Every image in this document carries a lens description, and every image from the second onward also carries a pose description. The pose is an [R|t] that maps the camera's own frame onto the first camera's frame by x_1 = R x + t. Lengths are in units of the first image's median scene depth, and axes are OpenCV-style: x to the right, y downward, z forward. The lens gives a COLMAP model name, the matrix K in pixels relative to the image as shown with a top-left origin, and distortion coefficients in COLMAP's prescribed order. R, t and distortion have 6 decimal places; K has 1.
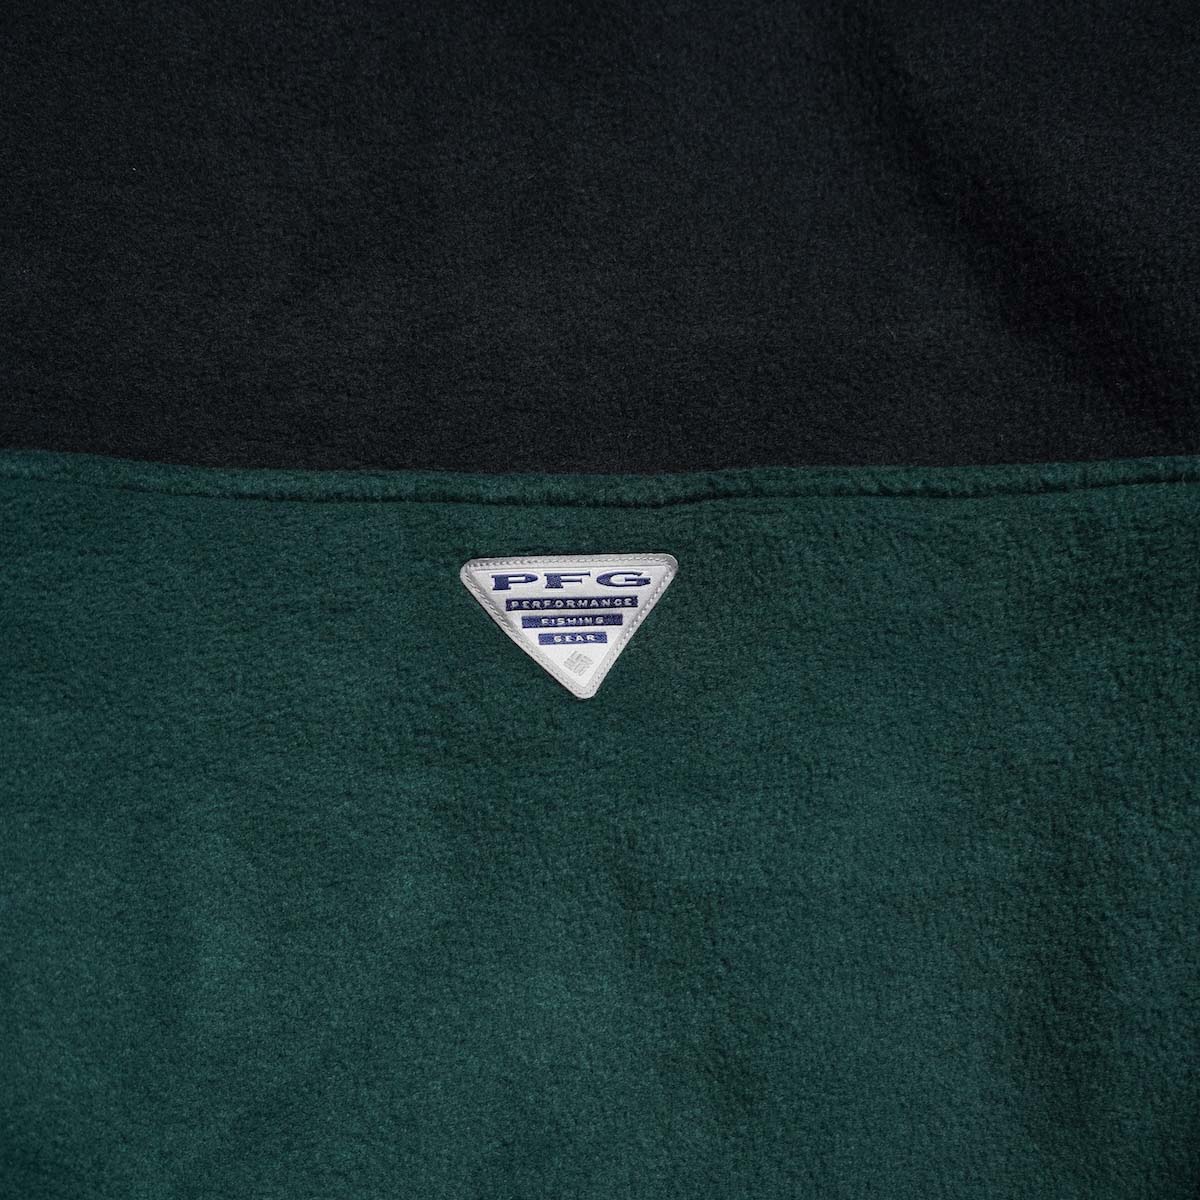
lens RADIAL K [[1243.8, 0, 599.9], [0, 1243.8, 598.7], [0, 0, 1]] dist [-0.035393, 0.000000]
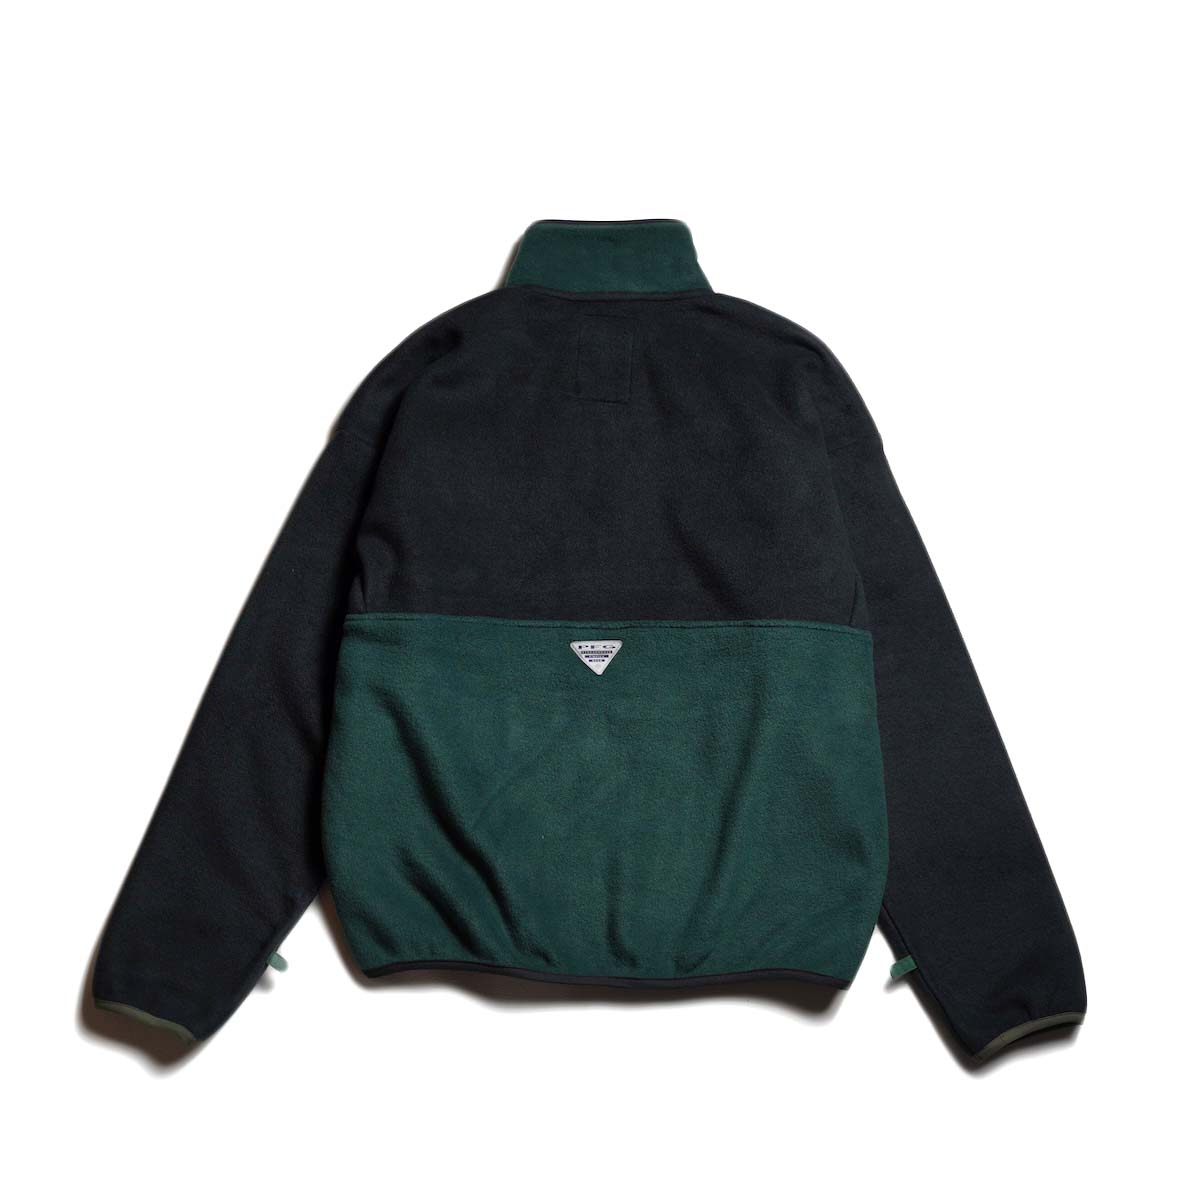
lens RADIAL K [[1243.8, 0, 599.6], [0, 1243.8, 600.9], [0, 0, 1]] dist [-0.035393, 0.000000]
pose [[0.999713, 0.013356, -0.019871, 0.069042], [-0.013925, 0.999489, -0.028776, -0.049856], [0.019476, 0.029045, 0.999388, -3.242356]]
